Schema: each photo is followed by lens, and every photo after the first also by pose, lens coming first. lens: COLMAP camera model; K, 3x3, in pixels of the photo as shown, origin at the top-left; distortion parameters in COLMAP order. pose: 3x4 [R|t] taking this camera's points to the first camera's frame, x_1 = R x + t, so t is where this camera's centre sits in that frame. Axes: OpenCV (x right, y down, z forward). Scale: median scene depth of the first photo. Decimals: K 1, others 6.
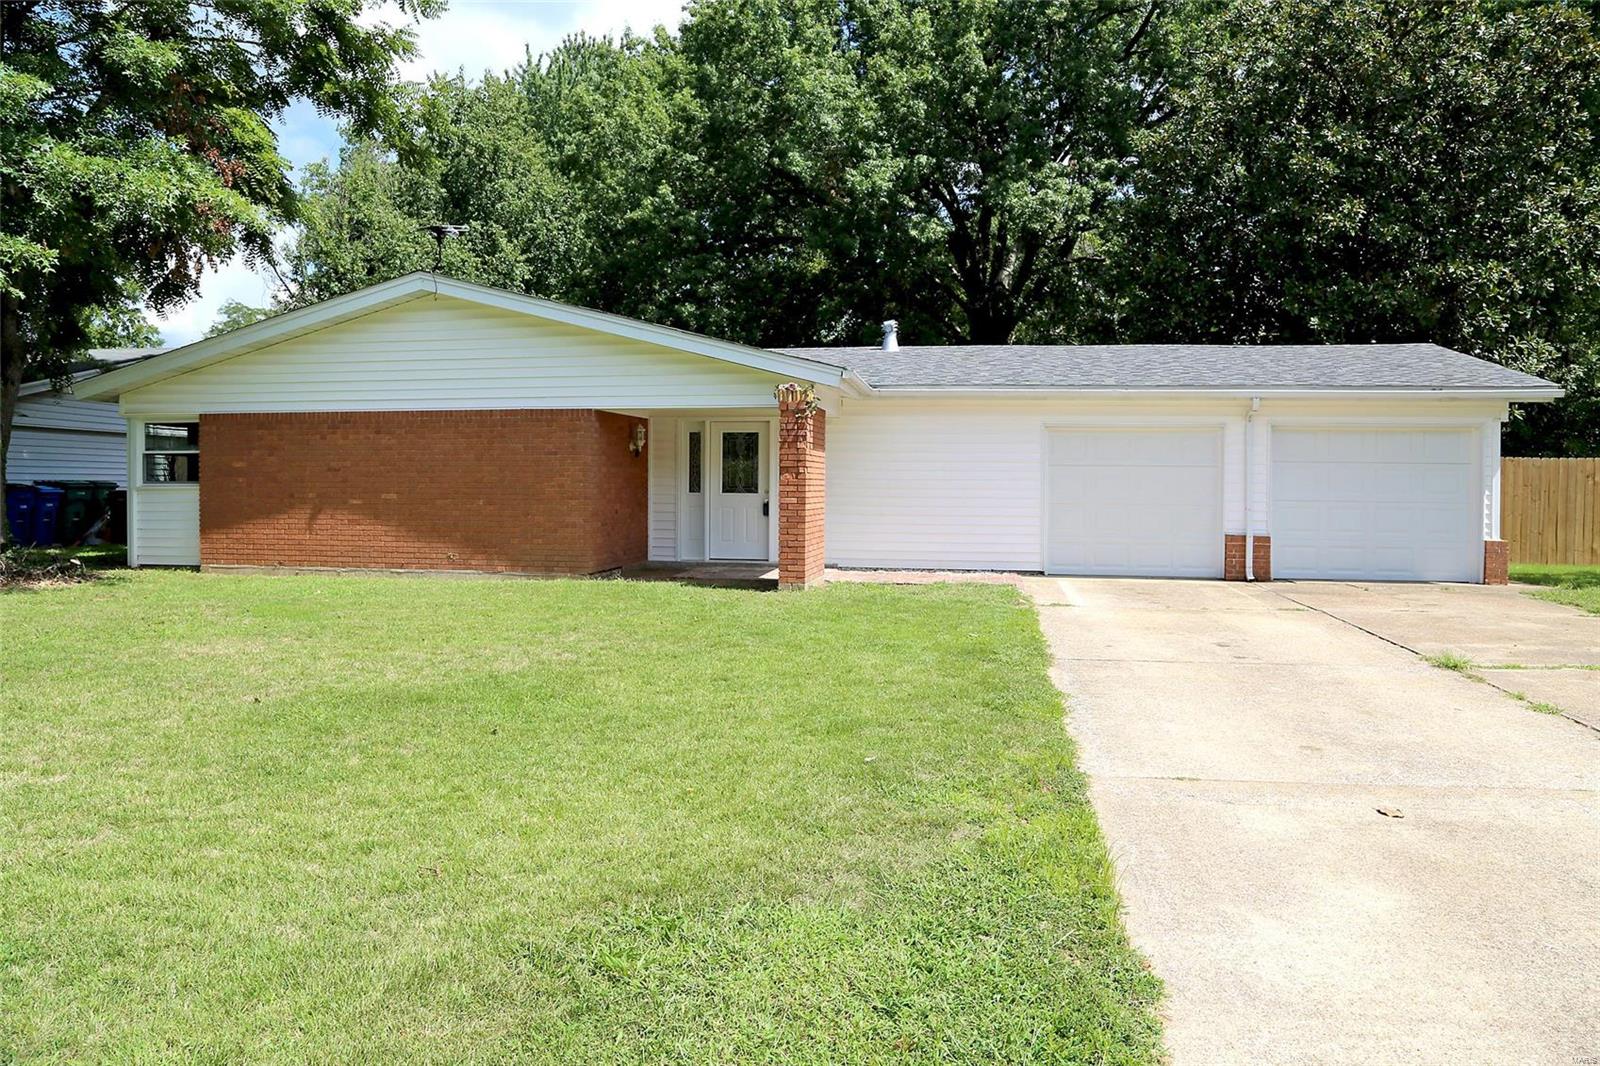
lens RADIAL K [[1084.5, 0, 798.2], [0, 1084.5, 534.0], [0, 0, 1]] dist [-0.101348, 0.001532]
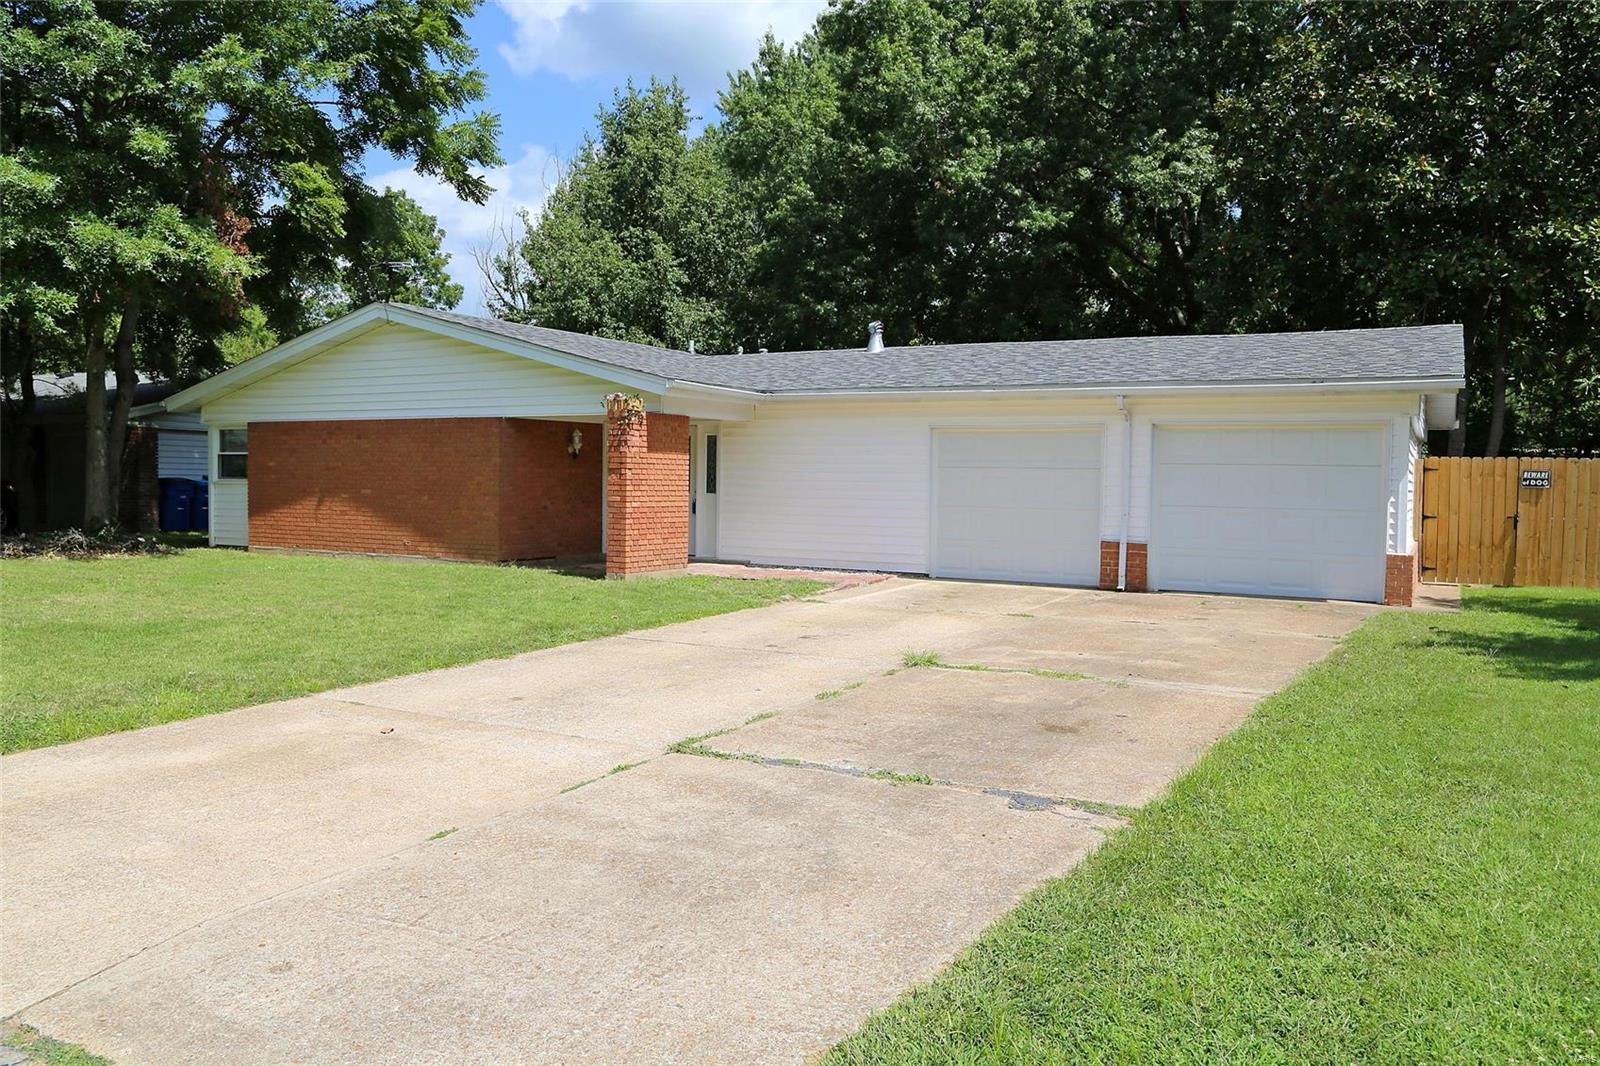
lens RADIAL K [[1216.0, 0, 801.6], [0, 1216.0, 536.3], [0, 0, 1]] dist [-0.080708, 0.003378]
pose [[0.942302, 0.022814, -0.333985, 0.494710], [-0.024801, 0.999691, -0.001687, 0.004740], [0.333843, 0.009873, 0.942577, -0.094813]]
